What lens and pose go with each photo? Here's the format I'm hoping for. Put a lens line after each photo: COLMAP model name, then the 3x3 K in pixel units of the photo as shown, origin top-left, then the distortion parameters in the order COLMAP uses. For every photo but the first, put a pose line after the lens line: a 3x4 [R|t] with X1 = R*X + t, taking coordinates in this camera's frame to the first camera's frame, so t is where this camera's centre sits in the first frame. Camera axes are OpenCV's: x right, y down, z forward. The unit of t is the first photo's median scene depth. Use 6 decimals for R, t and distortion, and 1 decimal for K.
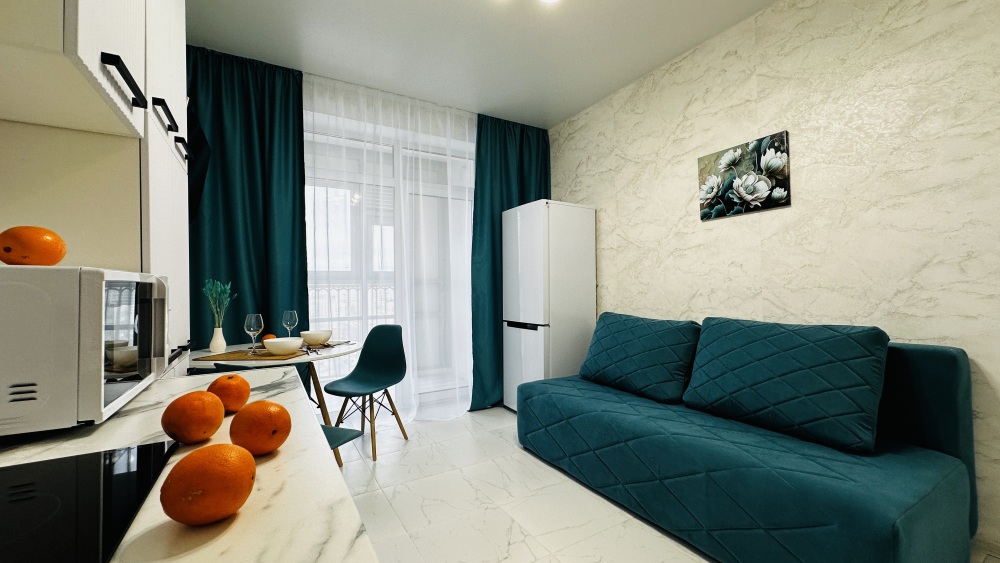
lens RADIAL K [[395.1, 0, 499.2], [0, 395.1, 282.1], [0, 0, 1]] dist [-0.006153, 0.000355]
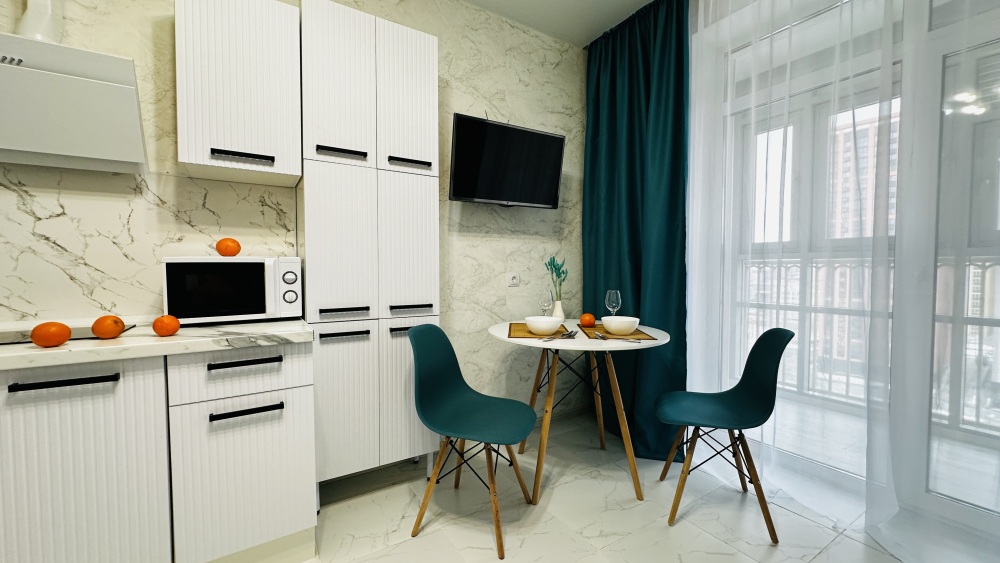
lens RADIAL K [[395.1, 0, 497.5], [0, 395.1, 283.2], [0, 0, 1]] dist [-0.006153, 0.000355]
pose [[0.020985, 0.053644, -0.998340, 0.289867], [0.018829, 0.998361, 0.054041, -0.013468], [0.999602, -0.019932, 0.019940, 0.524373]]
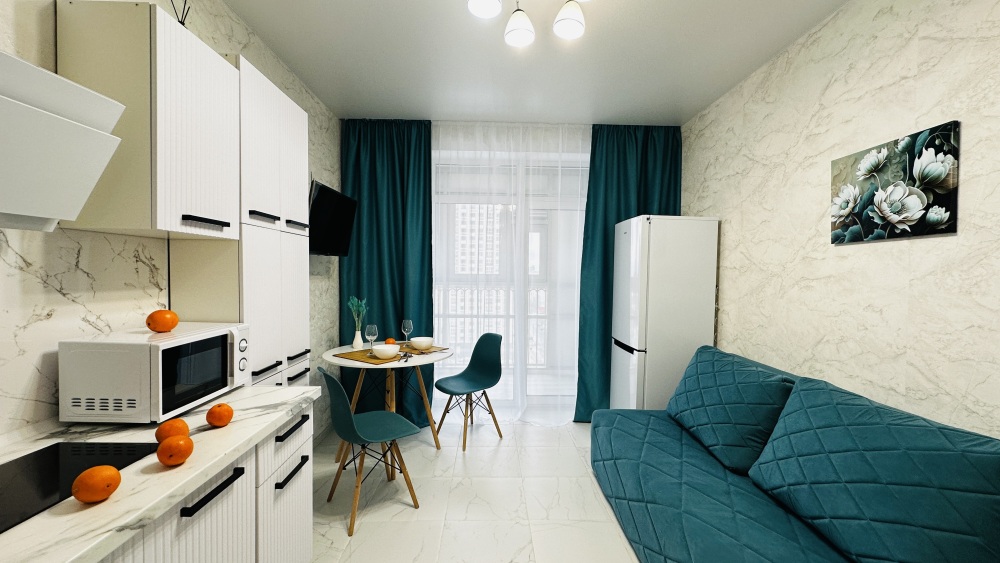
lens RADIAL K [[395.1, 0, 504.1], [0, 395.1, 281.8], [0, 0, 1]] dist [-0.006153, 0.000355]
pose [[0.875561, 0.039010, -0.481530, 0.305752], [-0.018226, 0.998692, 0.047767, -0.101915], [0.482764, -0.033047, 0.875127, 0.032632]]
